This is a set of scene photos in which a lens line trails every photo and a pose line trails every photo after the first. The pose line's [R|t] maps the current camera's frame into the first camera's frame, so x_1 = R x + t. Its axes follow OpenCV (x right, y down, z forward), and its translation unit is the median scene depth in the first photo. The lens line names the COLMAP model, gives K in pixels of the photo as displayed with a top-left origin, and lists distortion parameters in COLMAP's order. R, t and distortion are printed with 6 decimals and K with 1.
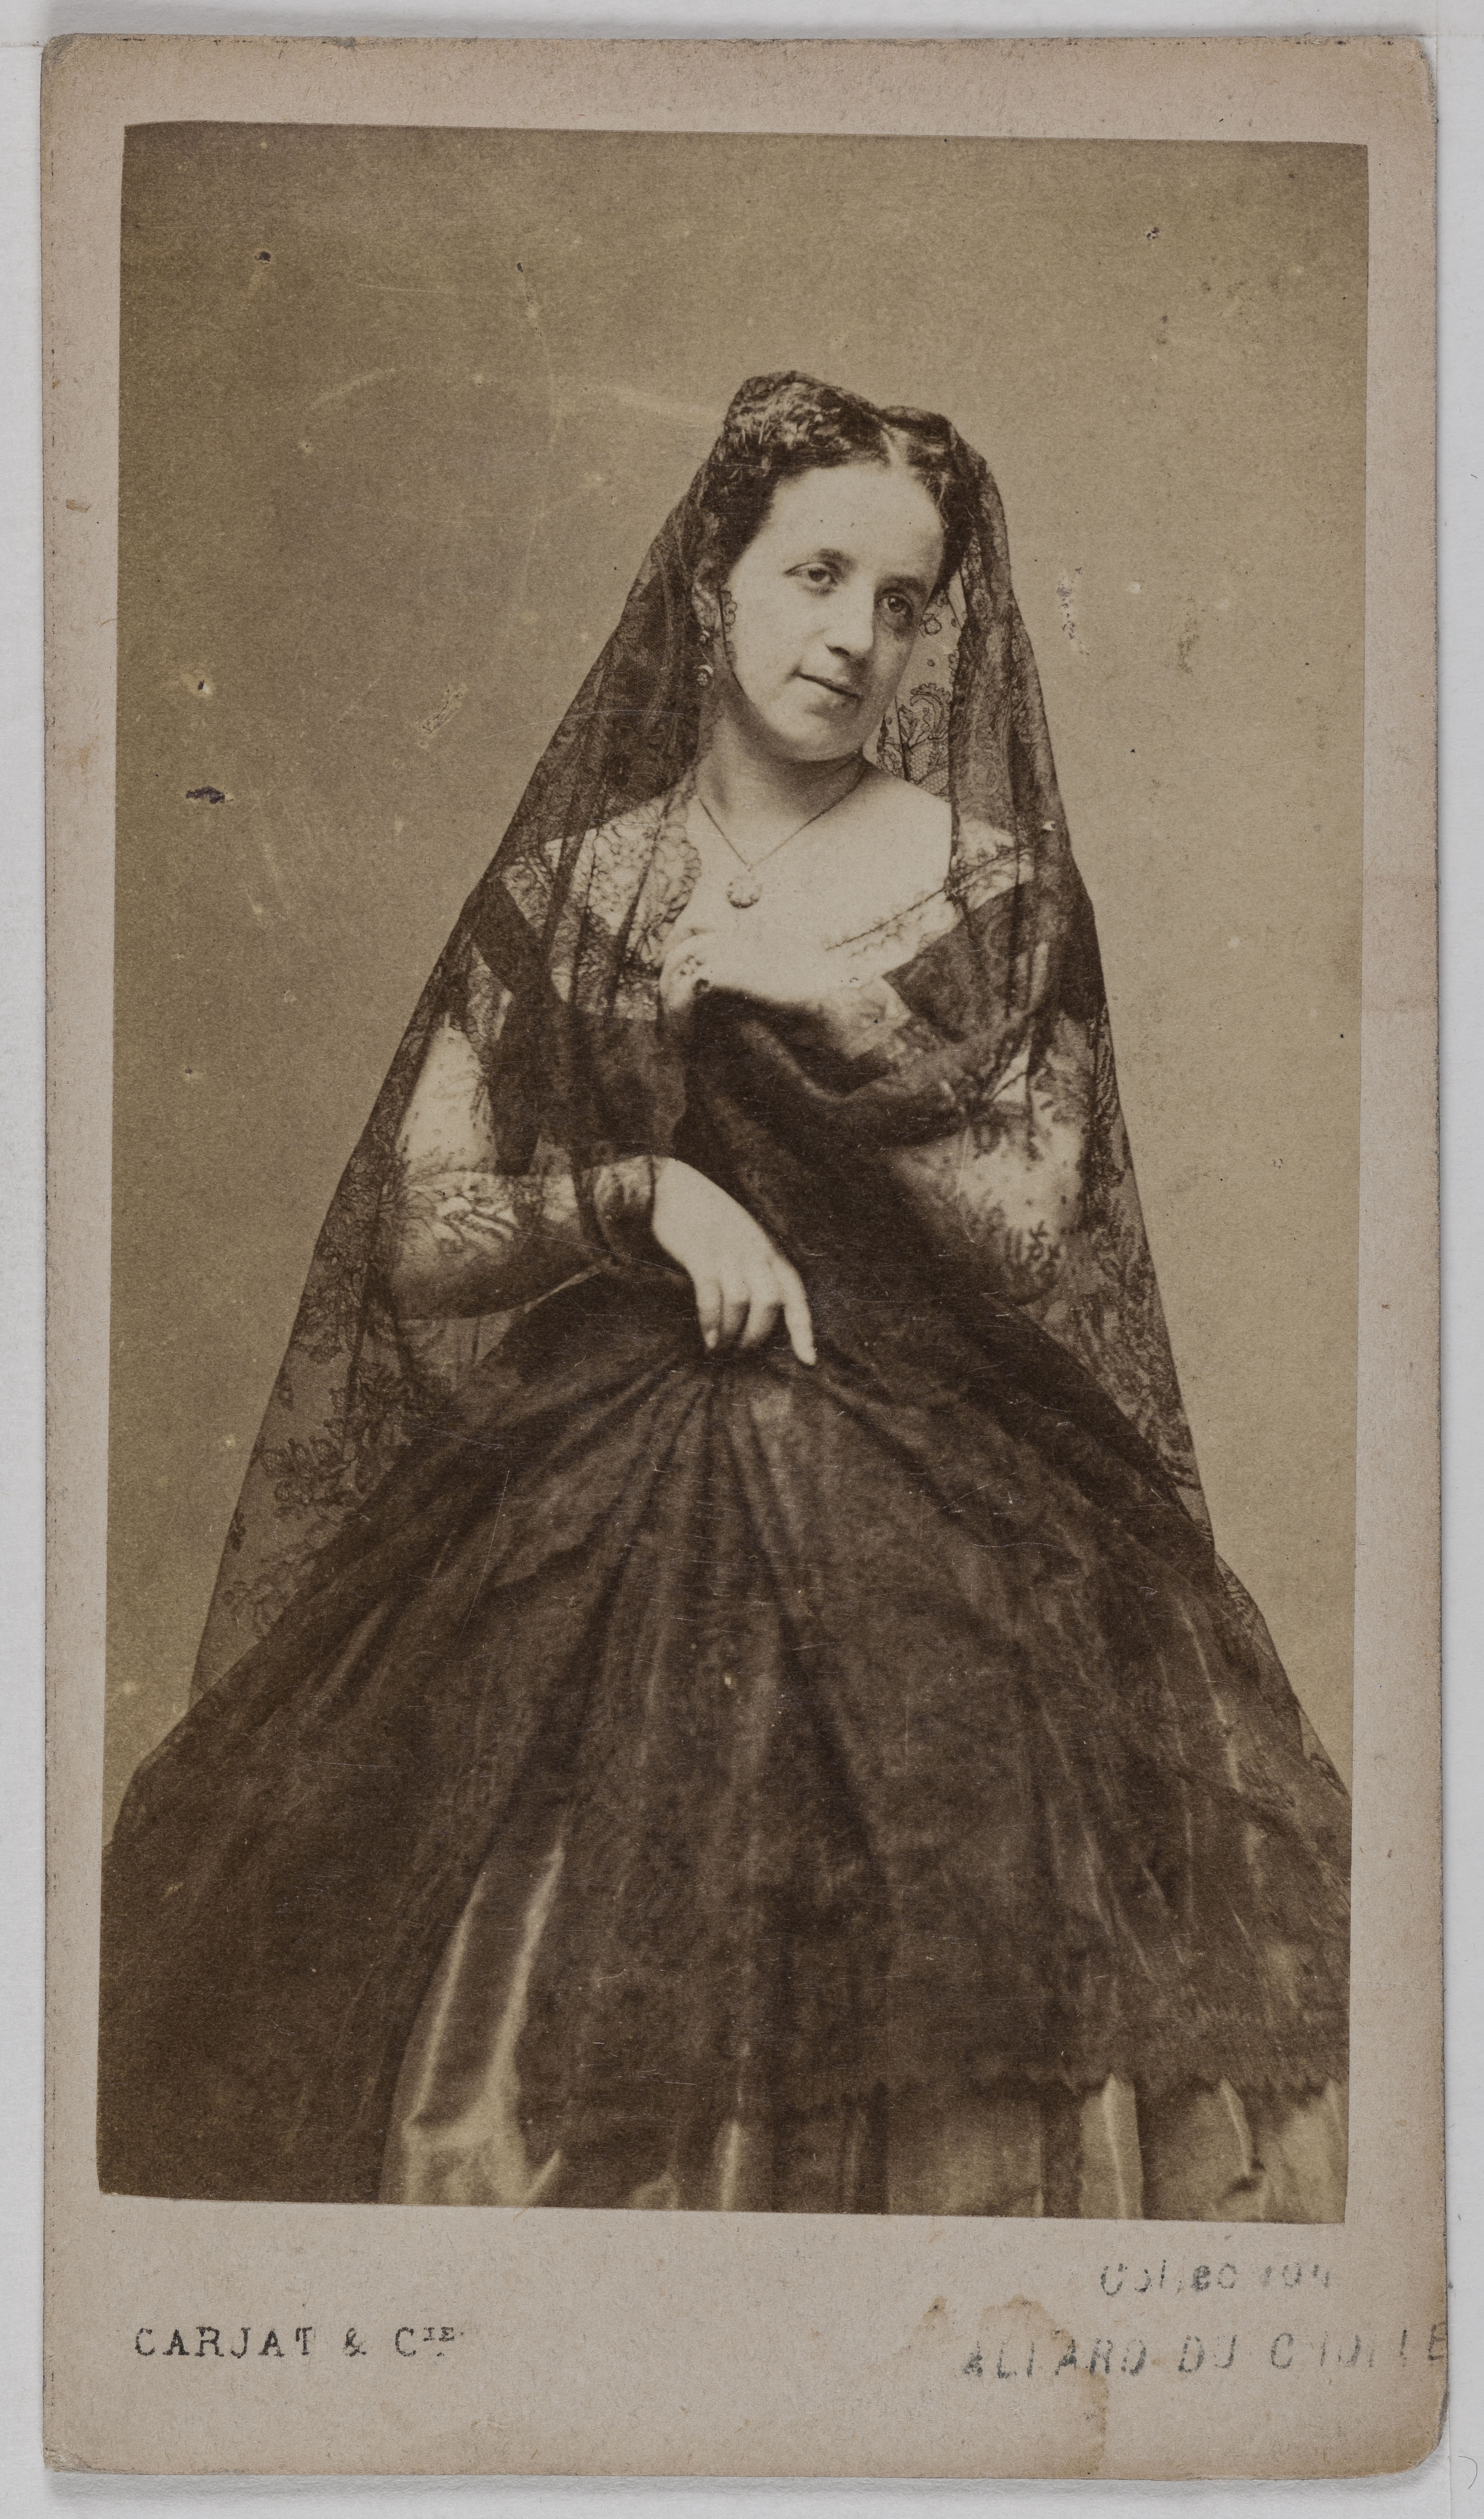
lens RADIAL K [[9117.2, 0, 752.1], [0, 9117.2, 1254.4], [0, 0, 1]] dist [0.174965, 0.000000]
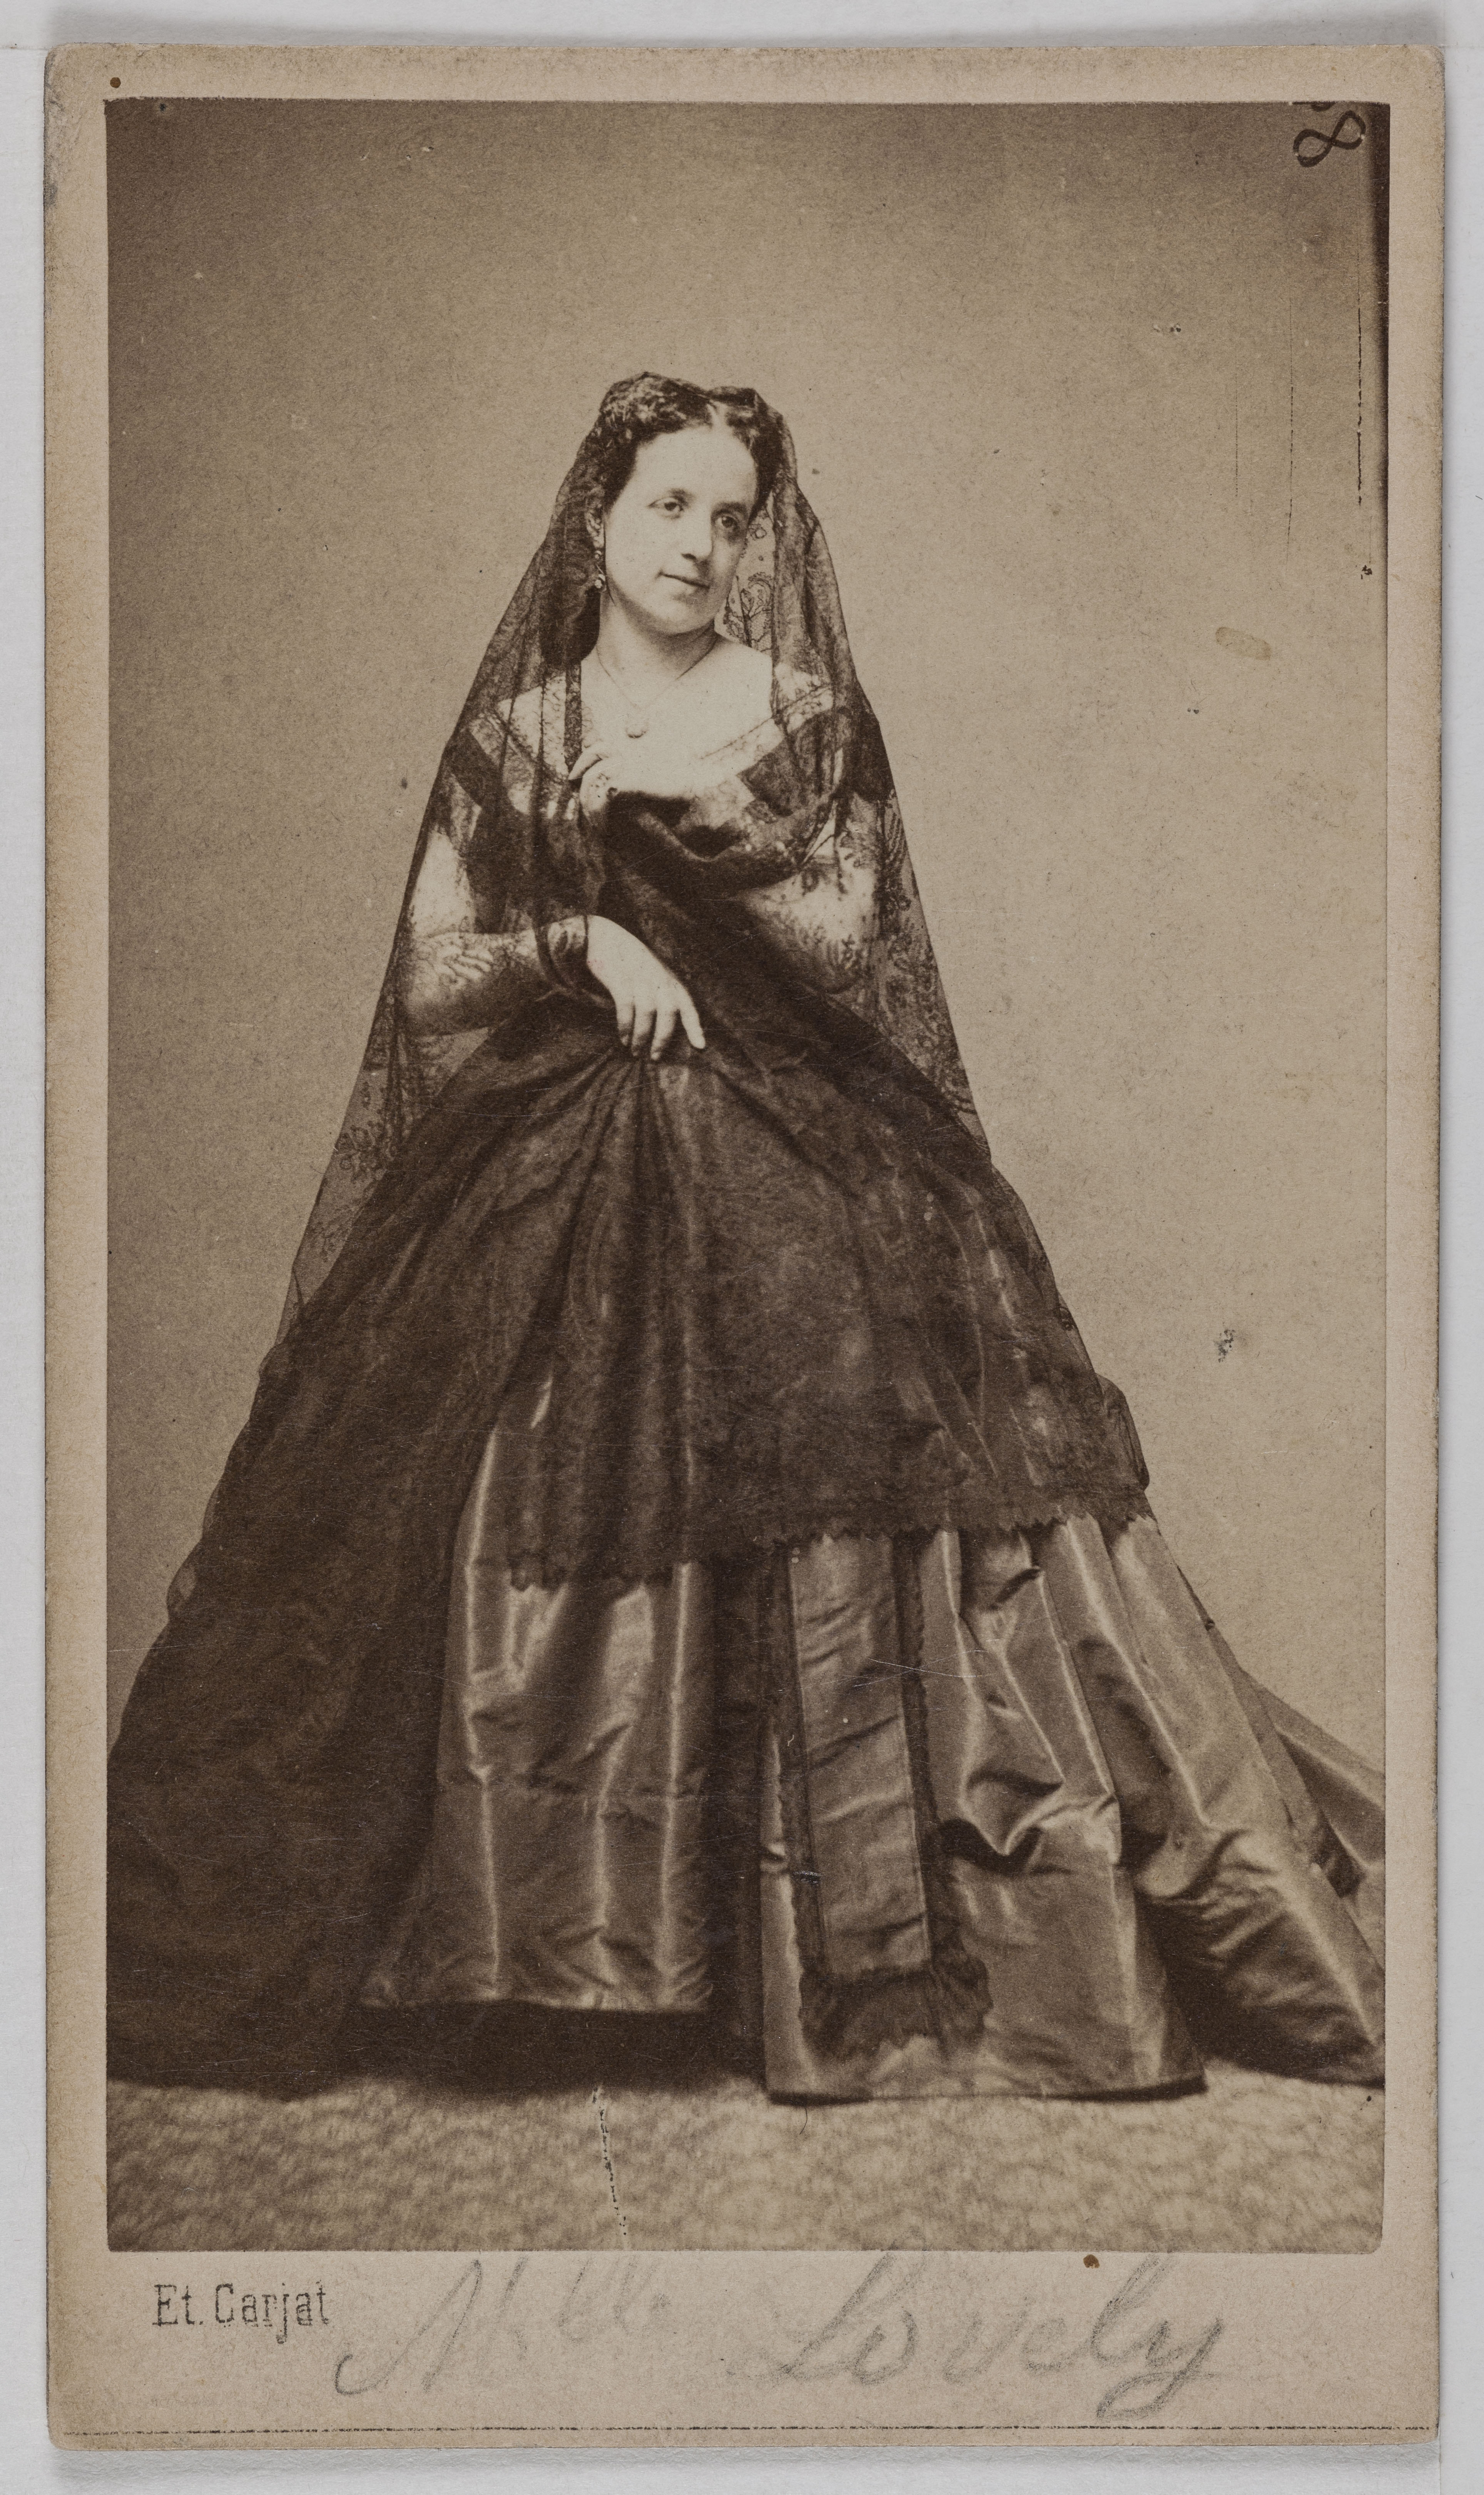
lens RADIAL K [[8732.2, 0, 725.8], [0, 8732.2, 1256.5], [0, 0, 1]] dist [0.348802, 0.000000]
pose [[0.997927, -0.064263, 0.003591, 0.003029], [0.064219, 0.997873, 0.011167, 0.030267], [-0.004301, -0.010913, 0.999931, -0.399561]]
